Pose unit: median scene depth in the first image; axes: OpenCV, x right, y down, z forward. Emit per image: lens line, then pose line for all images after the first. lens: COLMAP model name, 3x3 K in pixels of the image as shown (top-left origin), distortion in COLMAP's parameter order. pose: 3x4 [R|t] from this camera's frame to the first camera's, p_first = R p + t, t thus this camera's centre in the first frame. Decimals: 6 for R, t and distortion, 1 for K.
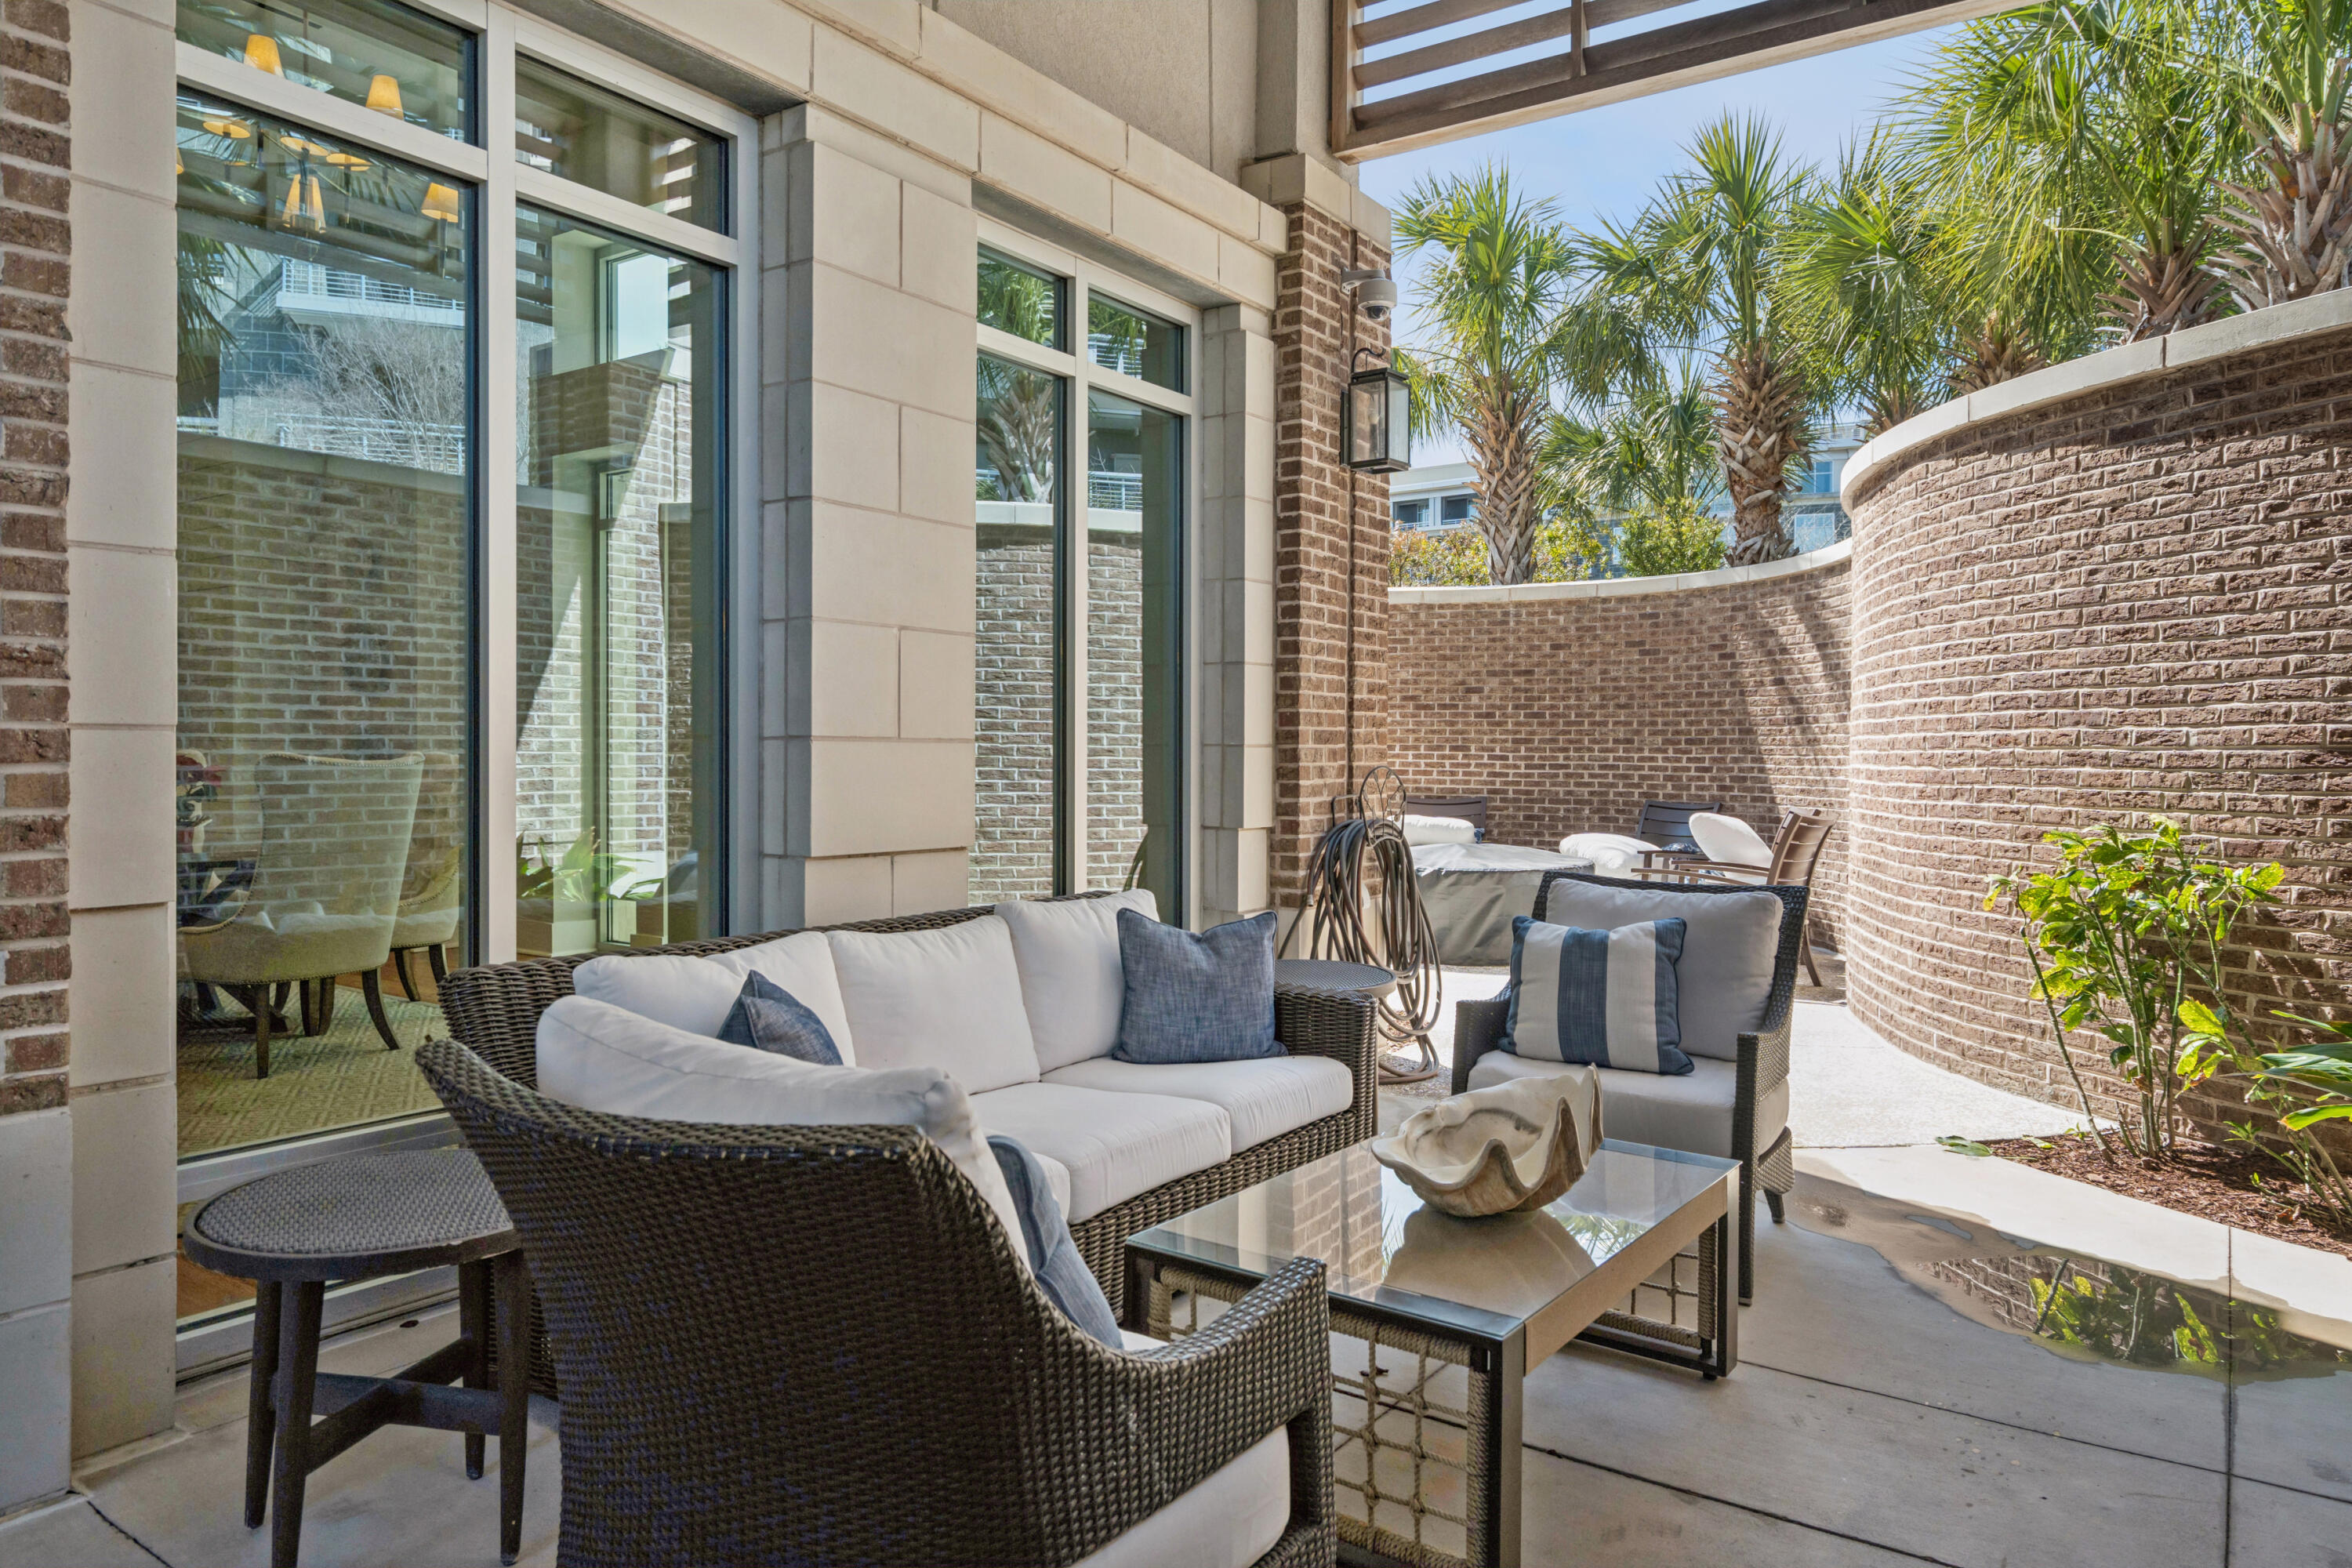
lens RADIAL K [[1485.4, 0, 1175.8], [0, 1485.4, 767.4], [0, 0, 1]] dist [-0.001649, -0.000757]
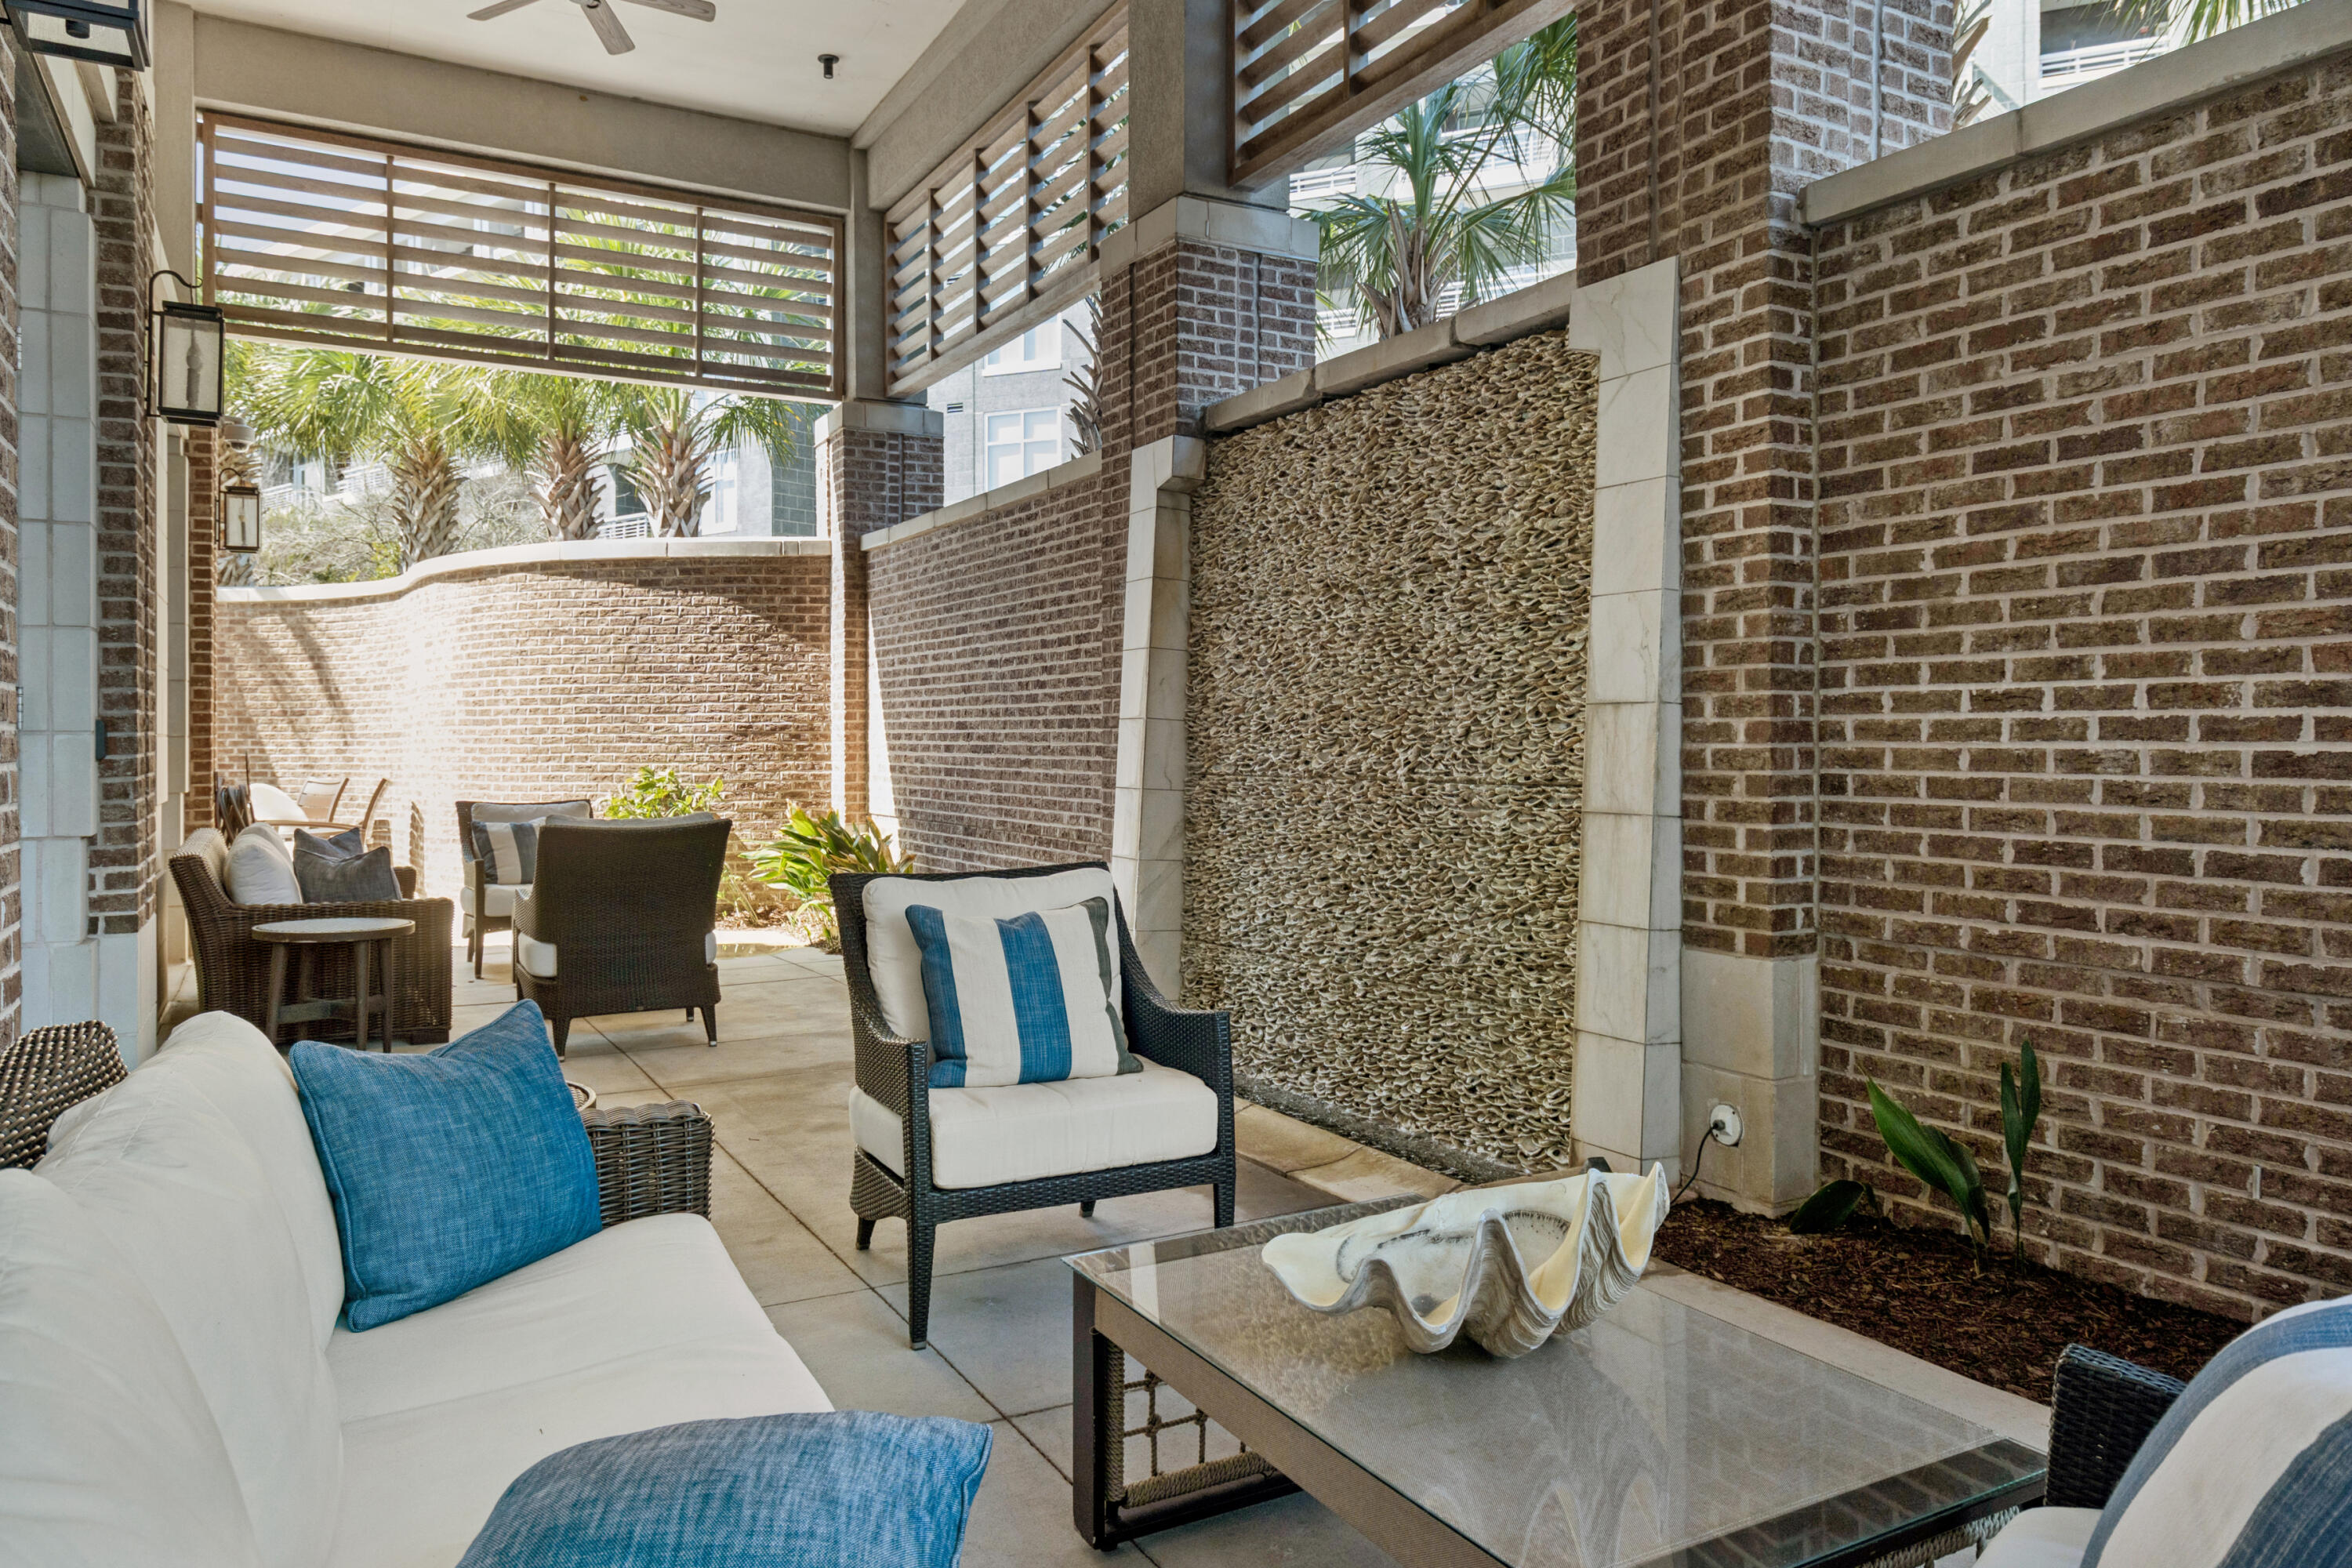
lens RADIAL K [[1573.5, 0, 1176.3], [0, 1573.5, 770.0], [0, 0, 1]] dist [-0.001281, -0.000066]
pose [[0.434345, -0.028229, 0.900304, -0.988785], [0.015769, 0.999594, 0.023734, -0.002432], [-0.900608, 0.003888, 0.434614, -0.602010]]
